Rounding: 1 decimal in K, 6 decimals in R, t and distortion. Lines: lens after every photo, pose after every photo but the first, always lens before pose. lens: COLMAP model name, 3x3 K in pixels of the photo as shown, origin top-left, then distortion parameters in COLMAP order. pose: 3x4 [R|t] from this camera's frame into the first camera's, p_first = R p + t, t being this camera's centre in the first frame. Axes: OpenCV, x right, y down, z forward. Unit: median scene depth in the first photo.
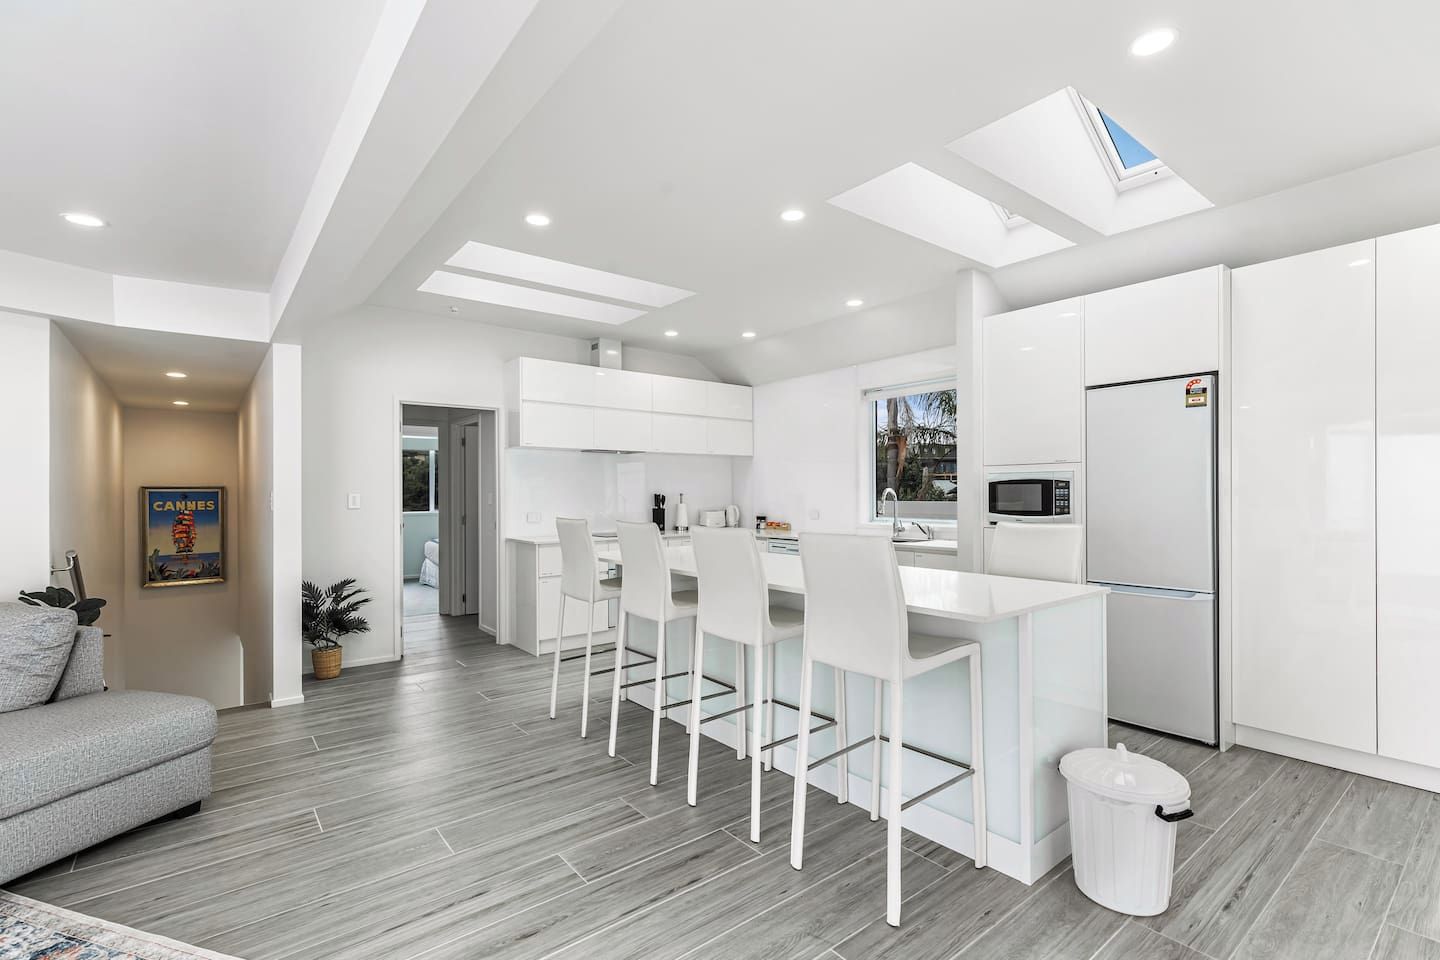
lens RADIAL K [[653.7, 0, 719.5], [0, 653.7, 490.6], [0, 0, 1]] dist [0.004826, 0.000505]
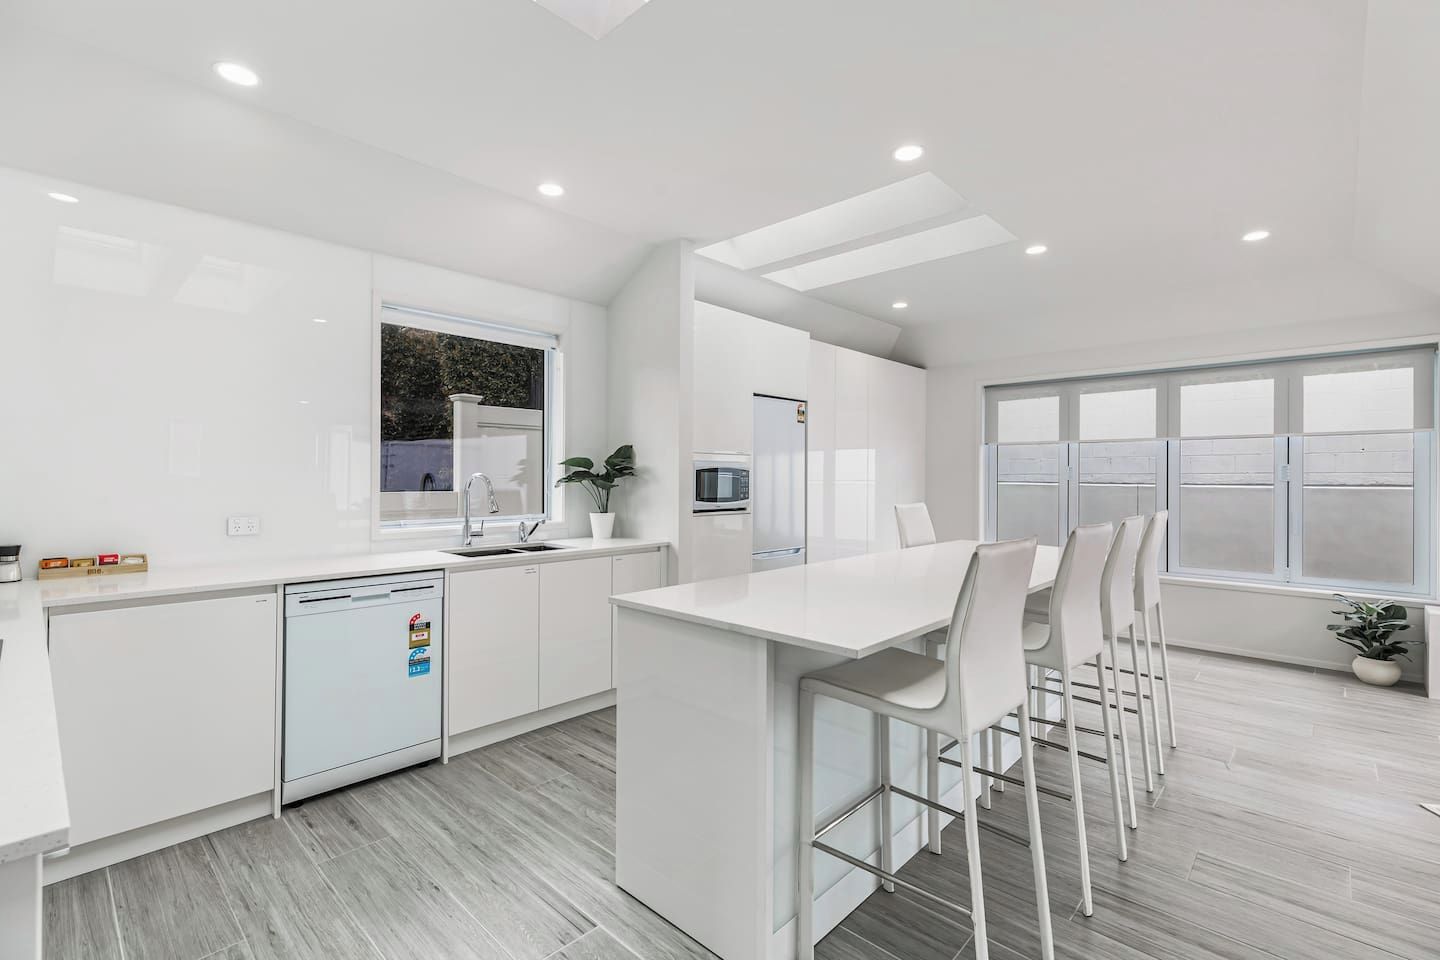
lens RADIAL K [[653.7, 0, 720.8], [0, 653.7, 471.7], [0, 0, 1]] dist [0.004826, 0.000505]
pose [[-0.156761, 0.006086, 0.987618, -0.566672], [-0.009905, 0.999921, -0.007734, -0.002637], [-0.987587, -0.010995, -0.156688, 1.132556]]
